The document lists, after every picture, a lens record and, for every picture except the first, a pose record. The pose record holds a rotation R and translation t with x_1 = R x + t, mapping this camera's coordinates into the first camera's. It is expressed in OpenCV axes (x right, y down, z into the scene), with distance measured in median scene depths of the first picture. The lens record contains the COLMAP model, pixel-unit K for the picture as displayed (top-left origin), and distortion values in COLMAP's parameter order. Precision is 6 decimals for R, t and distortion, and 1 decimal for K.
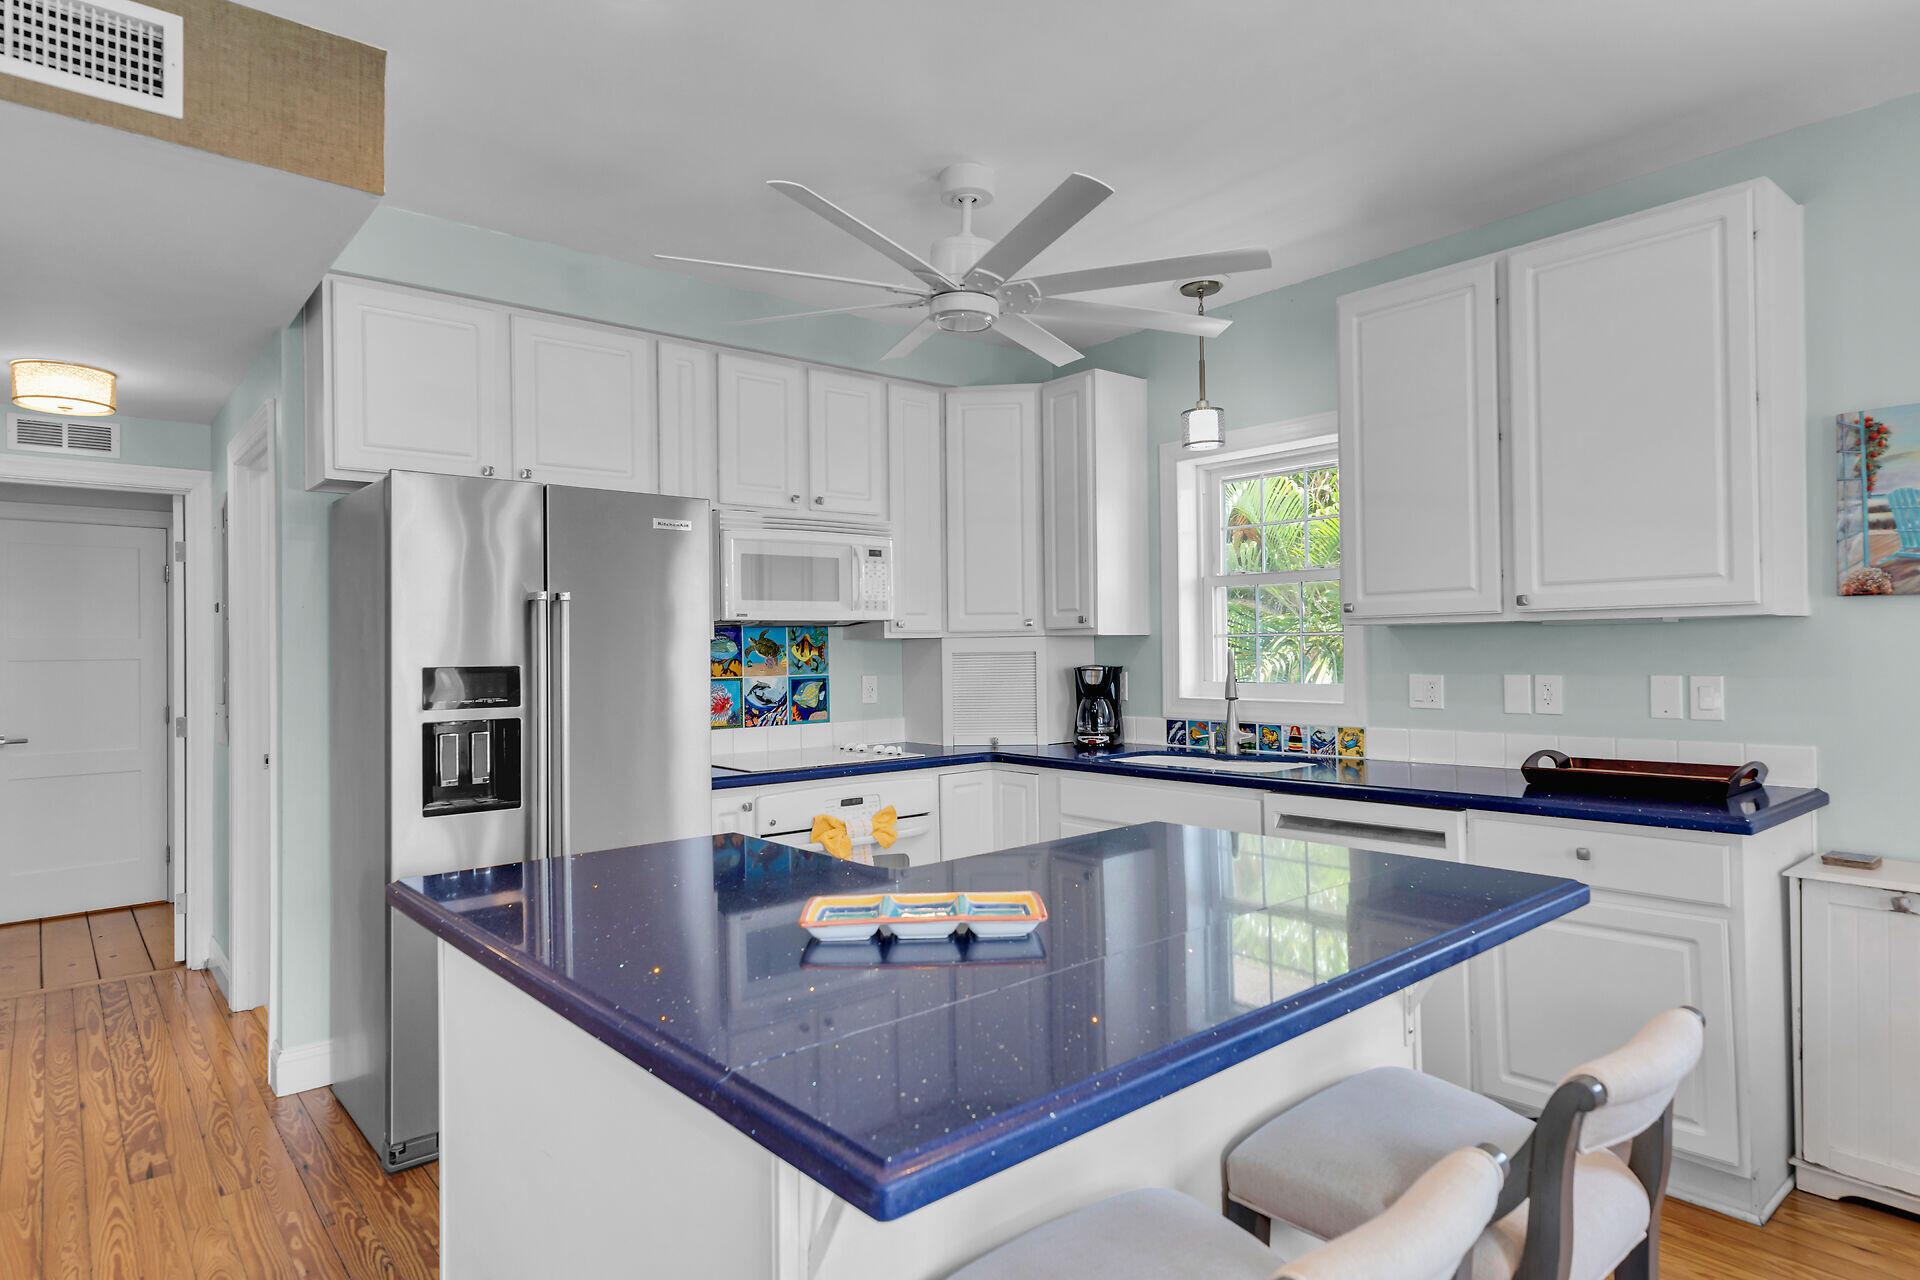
lens RADIAL K [[1077.7, 0, 960.0], [0, 1077.7, 640.0], [0, 0, 1]] dist [0.005684, 0.002219]
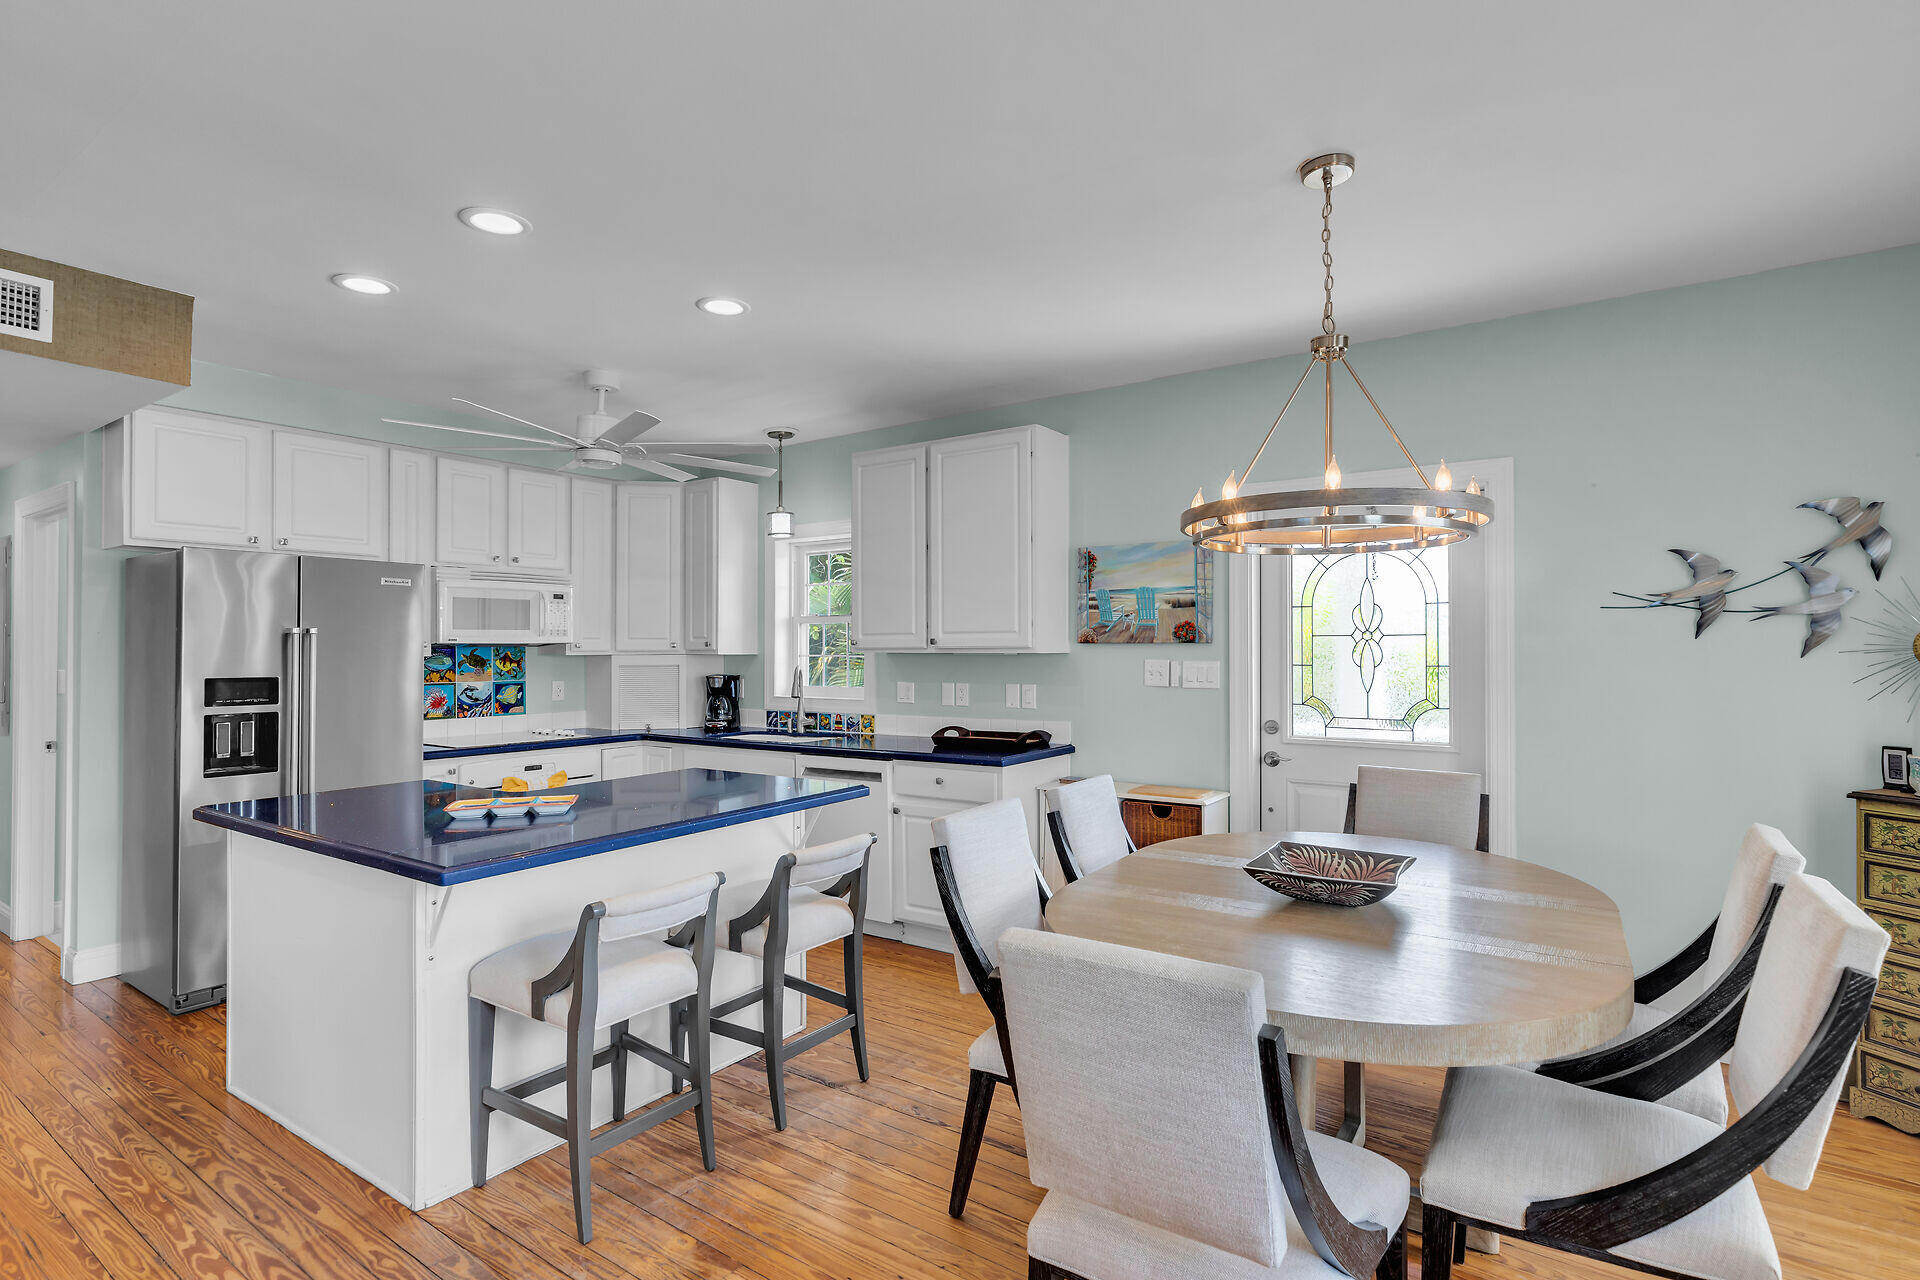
lens RADIAL K [[924.7, 0, 960.0], [0, 924.7, 640.0], [0, 0, 1]] dist [-0.004304, -0.001236]
pose [[0.965620, 0.013428, 0.259611, 0.132687], [-0.012283, 0.999906, -0.006030, -0.023996], [-0.259668, 0.002634, 0.965694, -0.370022]]
